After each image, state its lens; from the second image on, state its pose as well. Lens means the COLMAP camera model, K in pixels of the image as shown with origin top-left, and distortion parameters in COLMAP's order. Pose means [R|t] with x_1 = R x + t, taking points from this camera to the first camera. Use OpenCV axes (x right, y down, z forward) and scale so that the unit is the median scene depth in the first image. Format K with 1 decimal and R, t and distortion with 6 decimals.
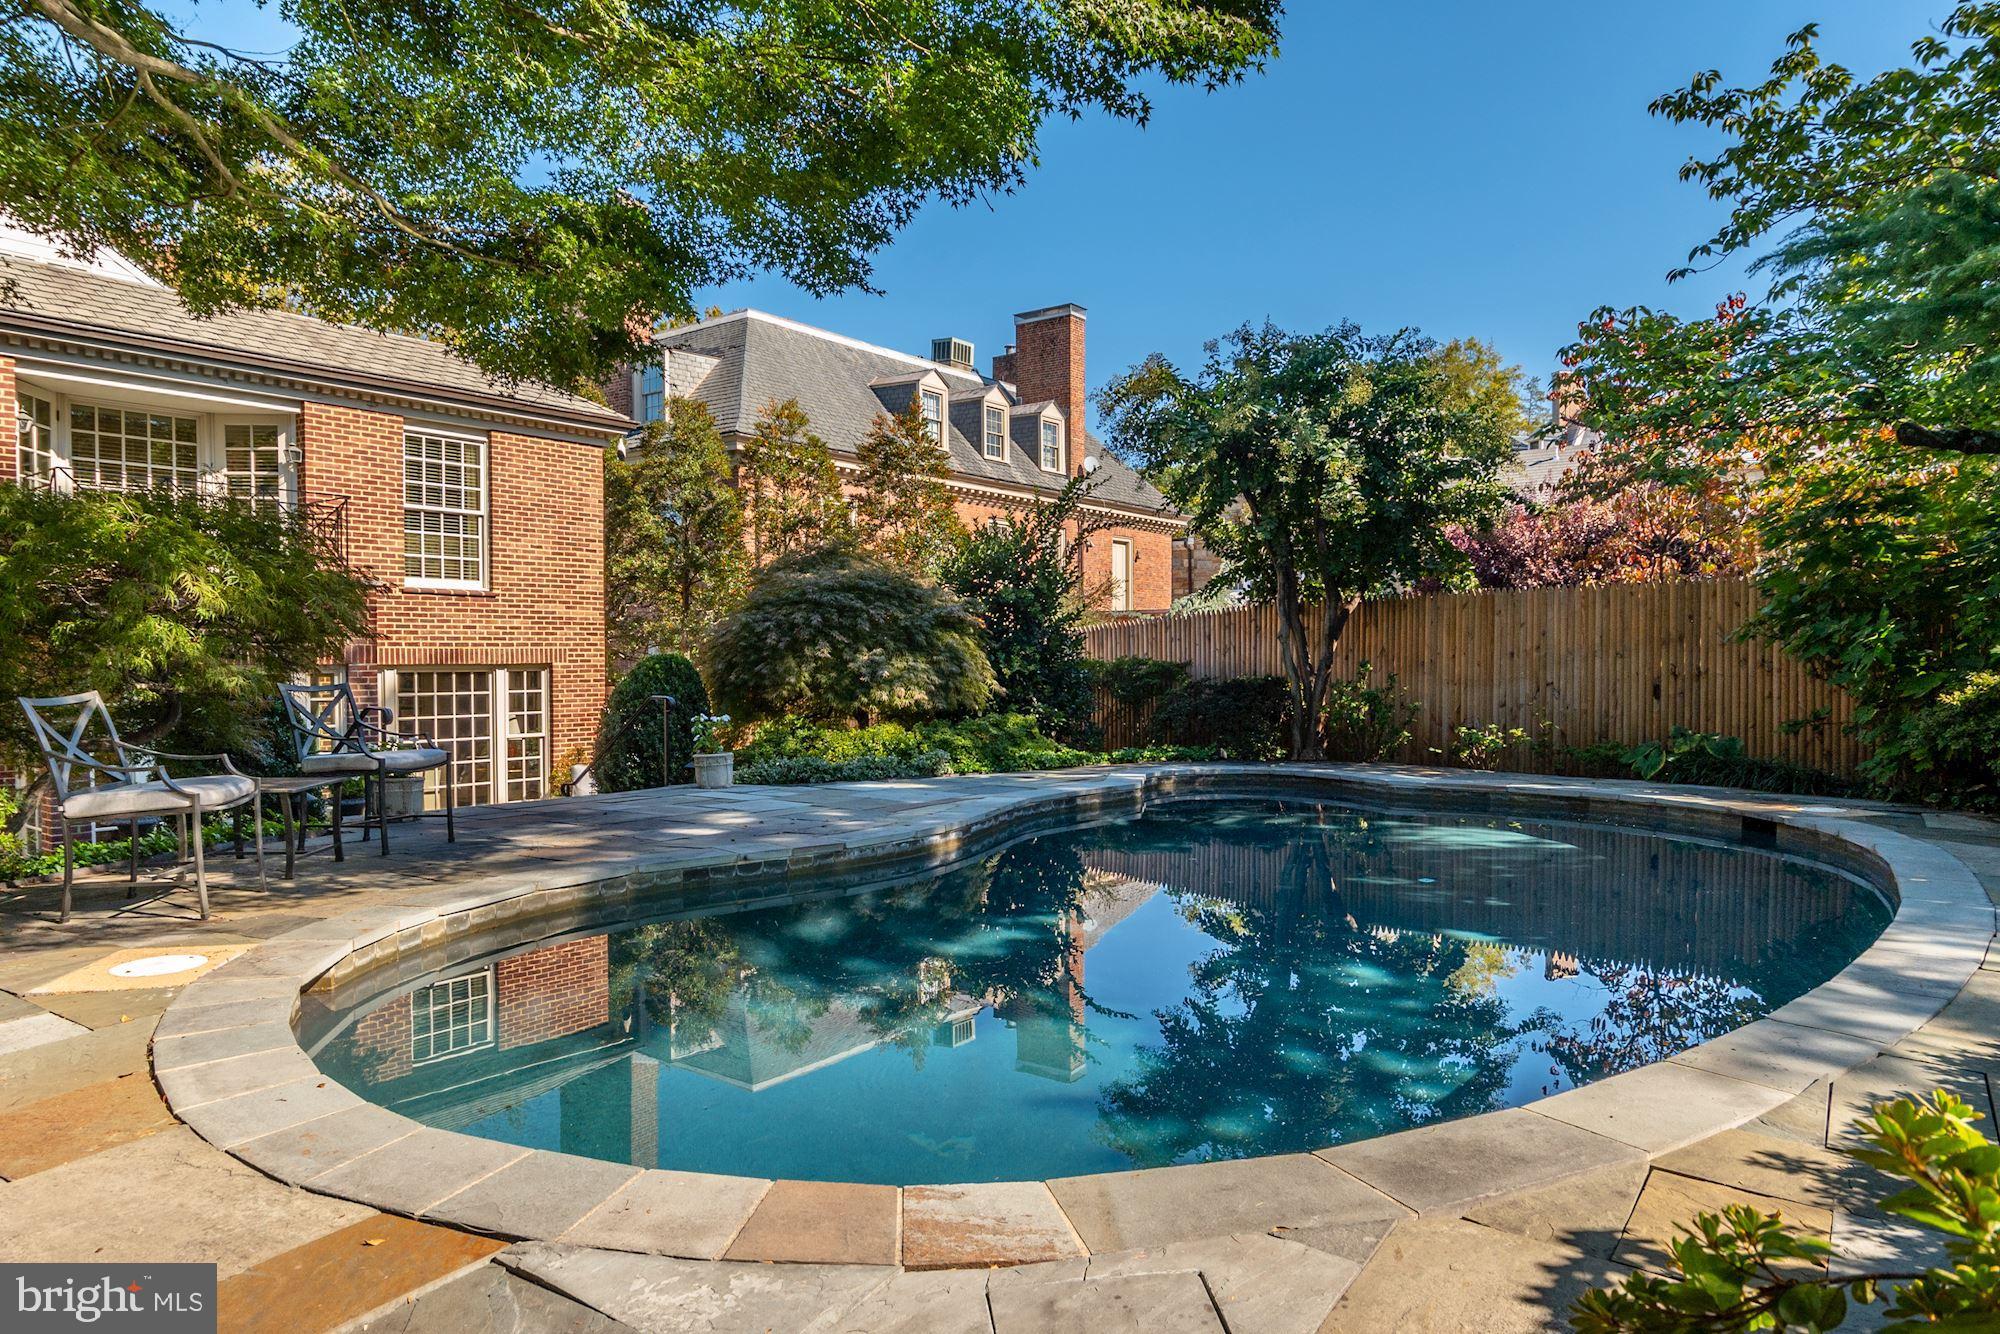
lens RADIAL K [[1243.6, 0, 999.8], [0, 1243.6, 660.9], [0, 0, 1]] dist [-0.003560, -0.001356]
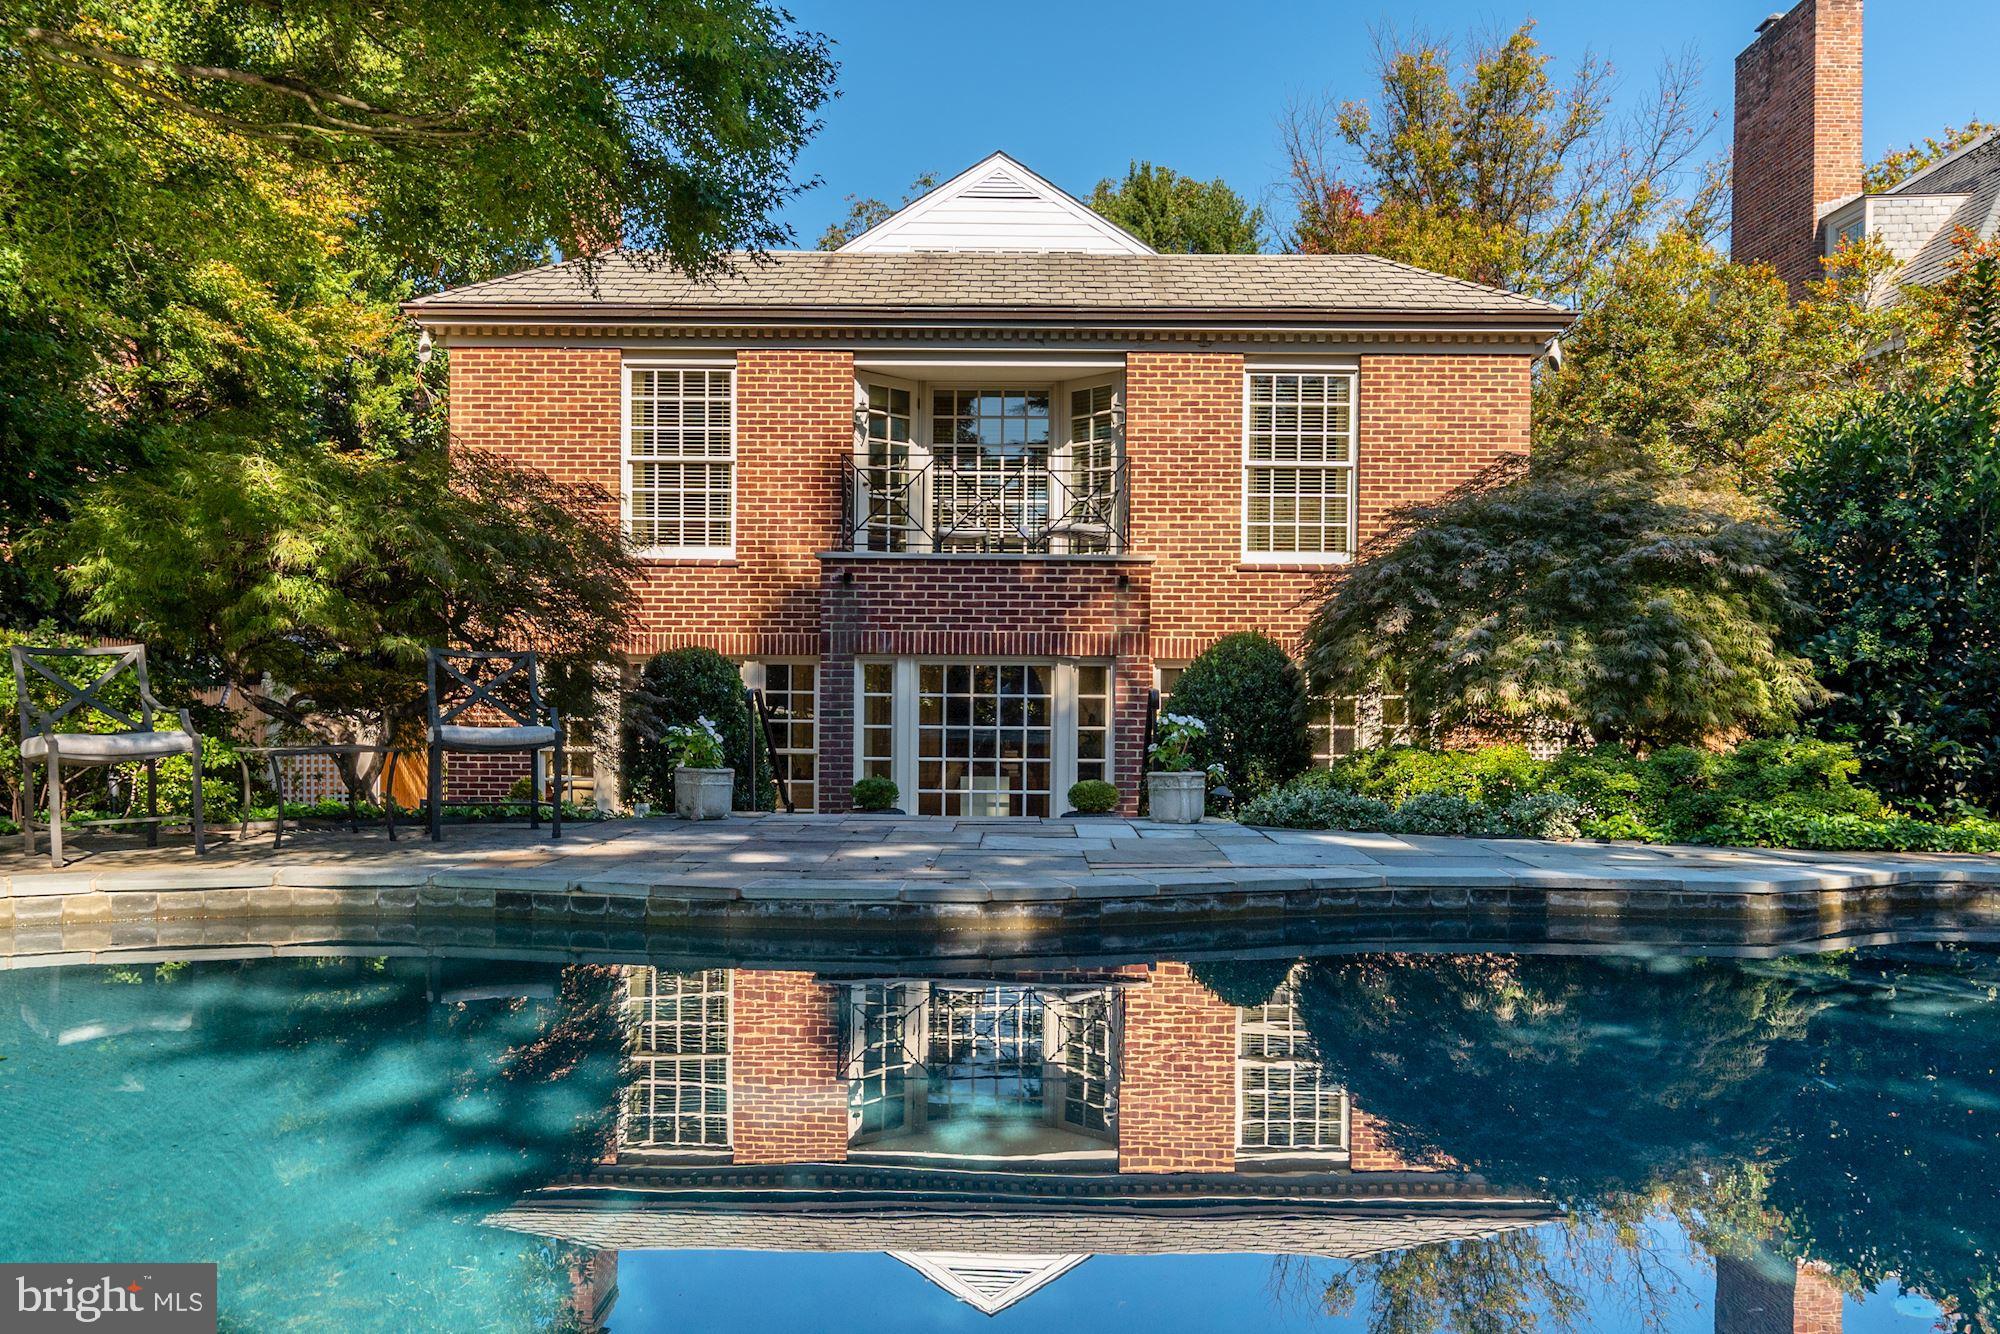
lens RADIAL K [[1586.5, 0, 999.9], [0, 1586.5, 672.3], [0, 0, 1]] dist [0.000182, 0.000052]
pose [[0.612924, 0.007082, -0.790110, 0.257849], [-0.010619, 0.999943, 0.000725, 0.013435], [0.790071, 0.007946, 0.612964, 0.254379]]
